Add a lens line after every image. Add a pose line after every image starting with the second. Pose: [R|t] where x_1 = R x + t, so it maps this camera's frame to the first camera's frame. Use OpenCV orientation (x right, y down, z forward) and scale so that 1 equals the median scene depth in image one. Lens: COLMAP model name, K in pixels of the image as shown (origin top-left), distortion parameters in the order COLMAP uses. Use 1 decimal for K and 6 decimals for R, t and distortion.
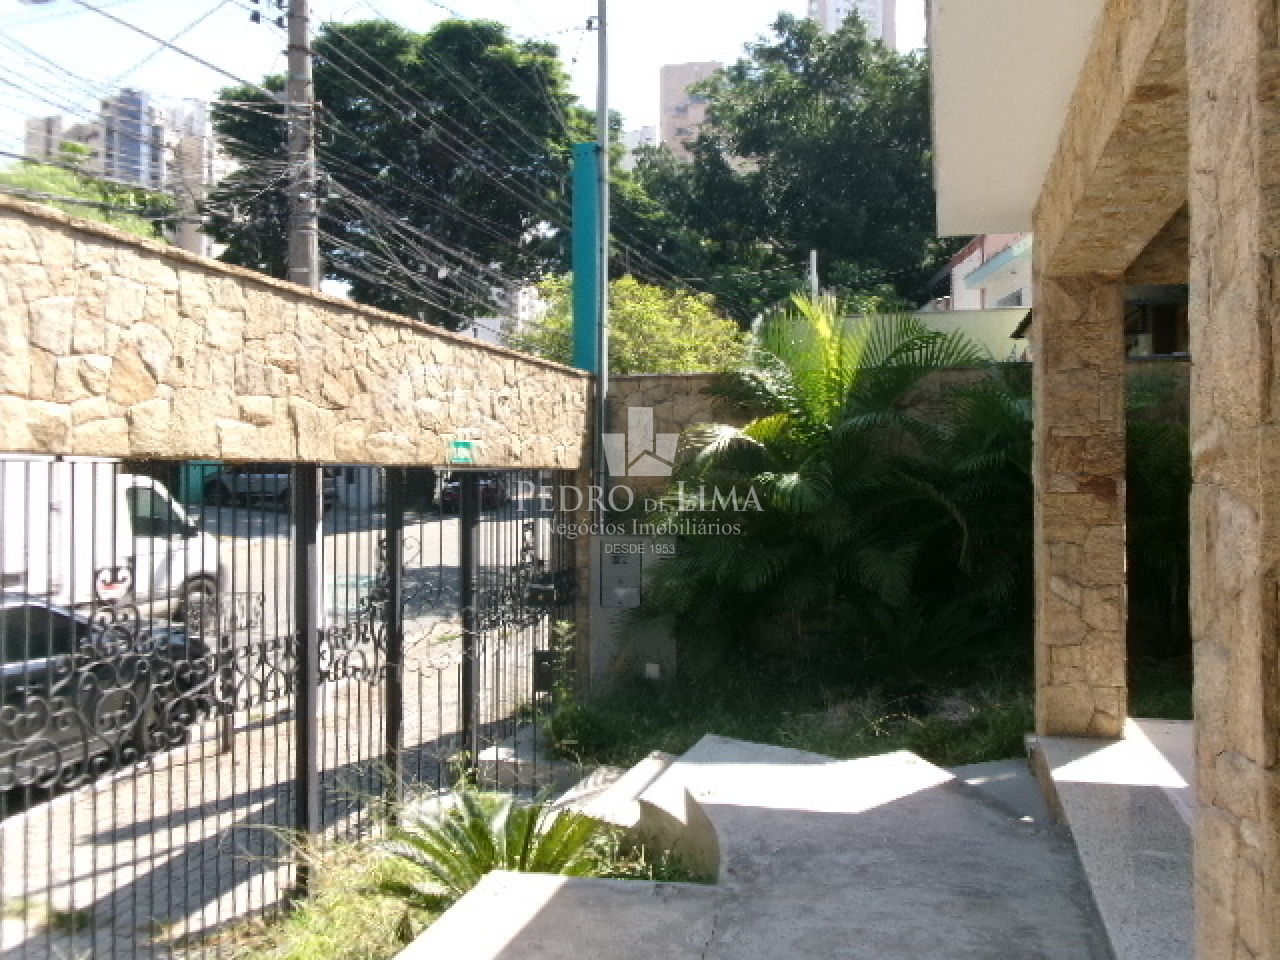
lens RADIAL K [[1068.9, 0, 640.0], [0, 1068.9, 480.0], [0, 0, 1]] dist [-0.011381, -0.000880]
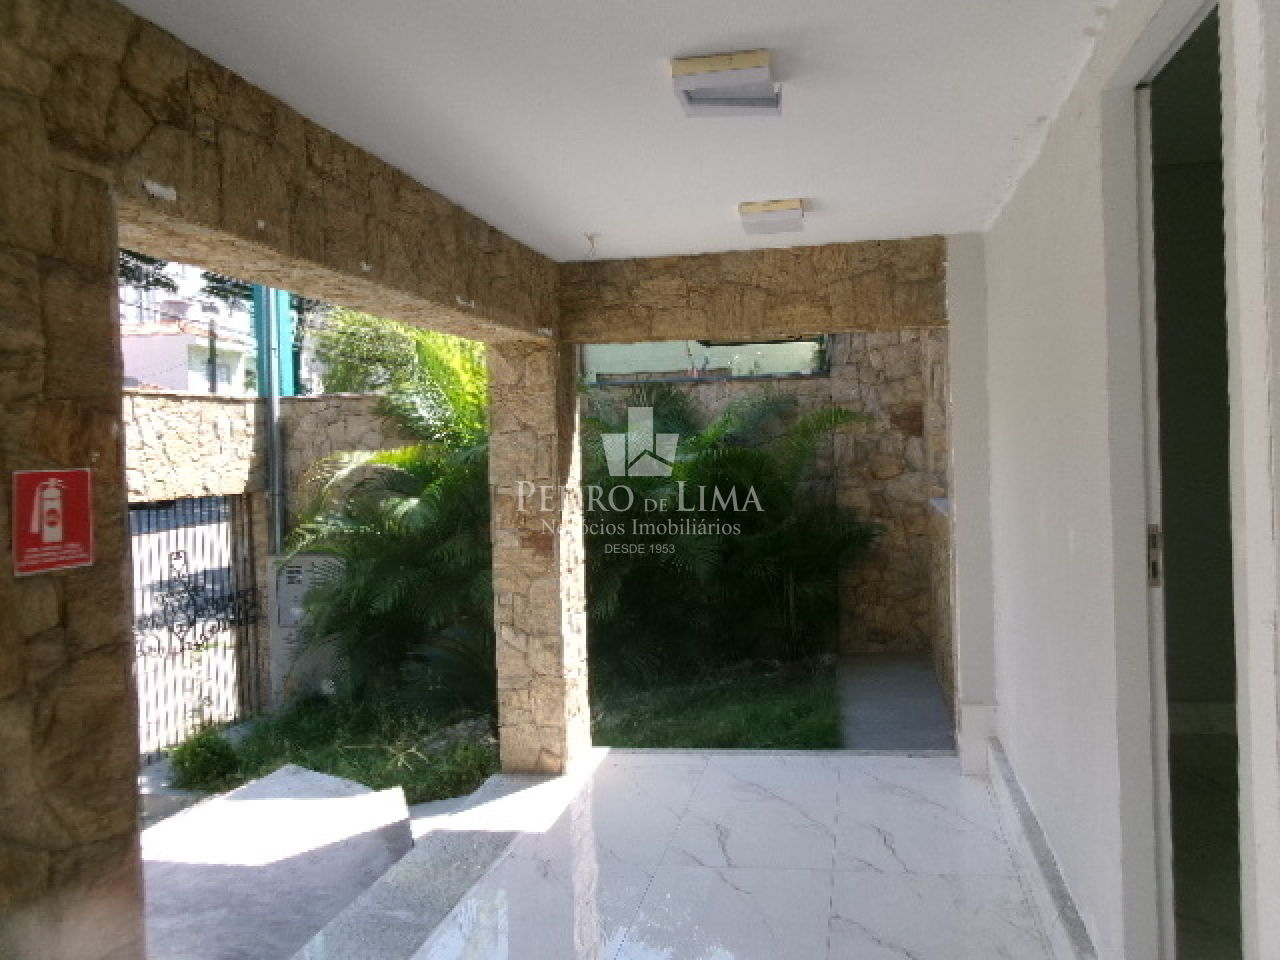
lens RADIAL K [[1068.9, 0, 640.0], [0, 1068.9, 480.0], [0, 0, 1]] dist [-0.011381, -0.000880]
pose [[0.997560, -0.029324, 0.063361, 0.368385], [0.027047, 0.998967, 0.036502, -0.072035], [-0.064366, -0.034699, 0.997323, -0.054920]]
